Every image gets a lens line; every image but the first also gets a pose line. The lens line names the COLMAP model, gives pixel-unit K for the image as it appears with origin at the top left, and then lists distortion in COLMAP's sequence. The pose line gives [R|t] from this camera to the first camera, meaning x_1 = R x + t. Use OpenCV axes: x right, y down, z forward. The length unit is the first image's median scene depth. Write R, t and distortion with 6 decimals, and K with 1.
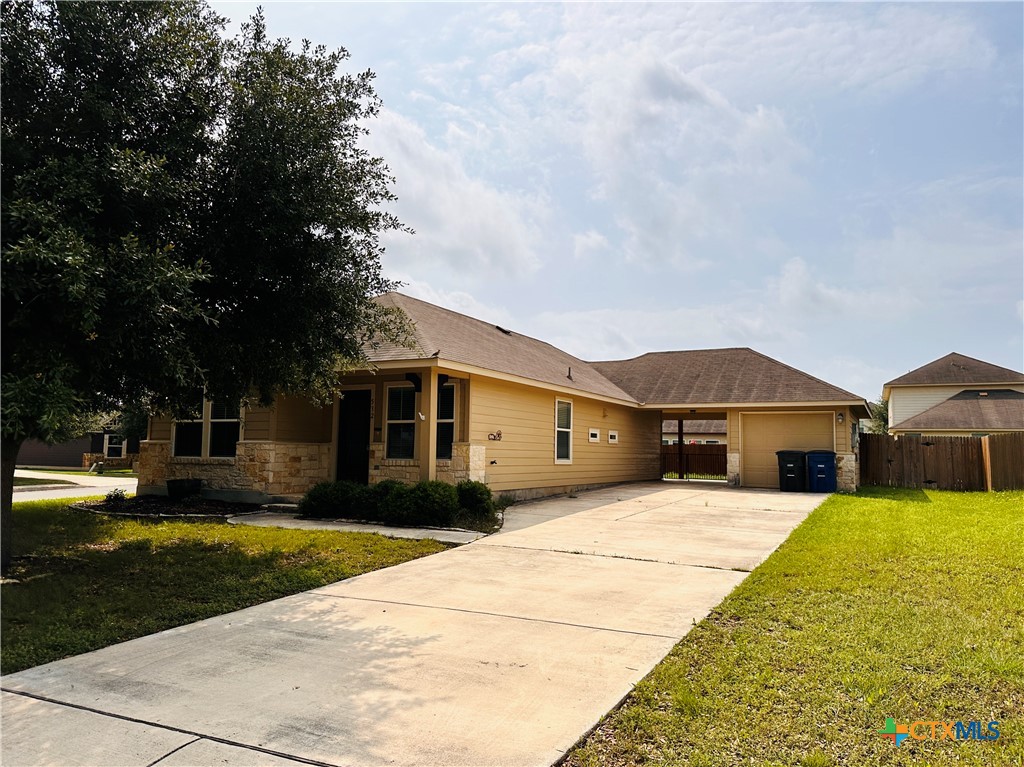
lens RADIAL K [[724.9, 0, 512.0], [0, 724.9, 383.5], [0, 0, 1]] dist [0.103532, -0.152453]
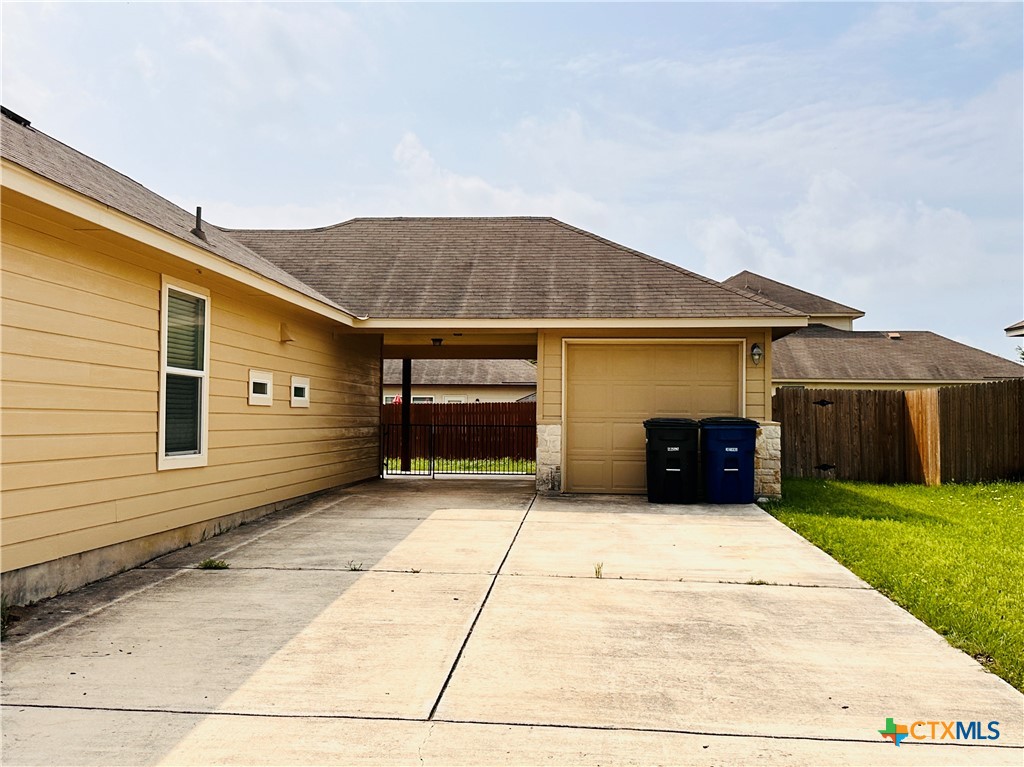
lens RADIAL K [[1031.0, 0, 512.0], [0, 1031.0, 383.5], [0, 0, 1]] dist [0.140320, -0.000072]
pose [[0.919981, 0.003378, 0.391949, 0.014645], [-0.028994, 0.997810, 0.059457, 0.029033], [-0.390889, -0.066064, 0.918064, 0.393264]]
